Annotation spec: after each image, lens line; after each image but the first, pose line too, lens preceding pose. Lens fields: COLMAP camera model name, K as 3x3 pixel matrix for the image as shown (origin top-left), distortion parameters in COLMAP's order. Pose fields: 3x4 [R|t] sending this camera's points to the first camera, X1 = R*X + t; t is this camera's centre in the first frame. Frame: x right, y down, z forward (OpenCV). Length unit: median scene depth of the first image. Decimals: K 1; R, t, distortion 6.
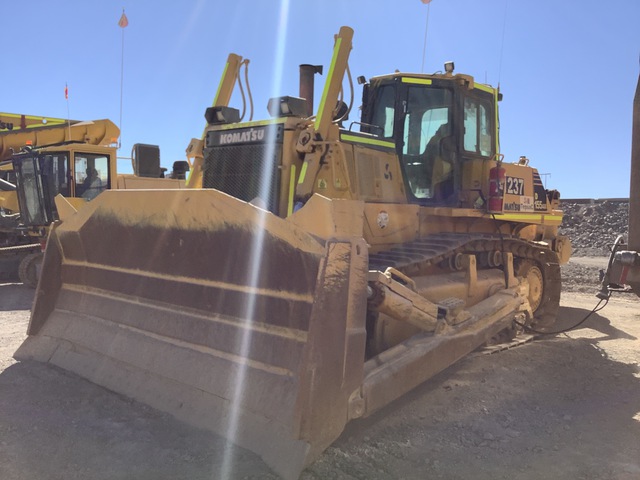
lens RADIAL K [[579.7, 0, 320.0], [0, 579.7, 240.0], [0, 0, 1]] dist [-0.019555, -0.006649]
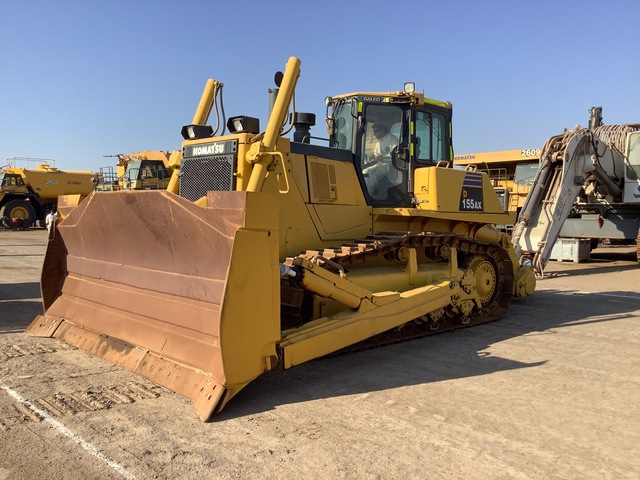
lens RADIAL K [[579.7, 0, 320.0], [0, 579.7, 240.0], [0, 0, 1]] dist [-0.019555, -0.006649]
pose [[0.996412, 0.002438, -0.084595, 0.180569], [-0.003322, 0.999941, -0.010310, 0.020753], [0.084565, 0.010554, 0.996362, -0.170996]]
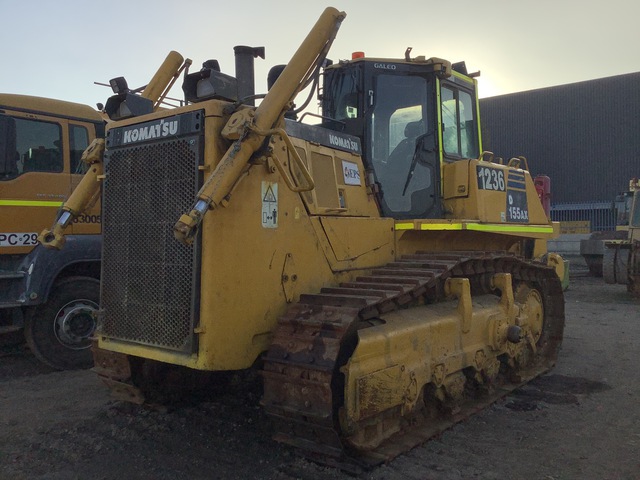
lens RADIAL K [[579.7, 0, 320.0], [0, 579.7, 240.0], [0, 0, 1]] dist [-0.019555, -0.006649]
pose [[0.998312, -0.038150, 0.043799, 0.039330], [0.039879, 0.998431, -0.039299, -0.002275], [-0.042231, 0.040979, 0.998267, 0.230289]]
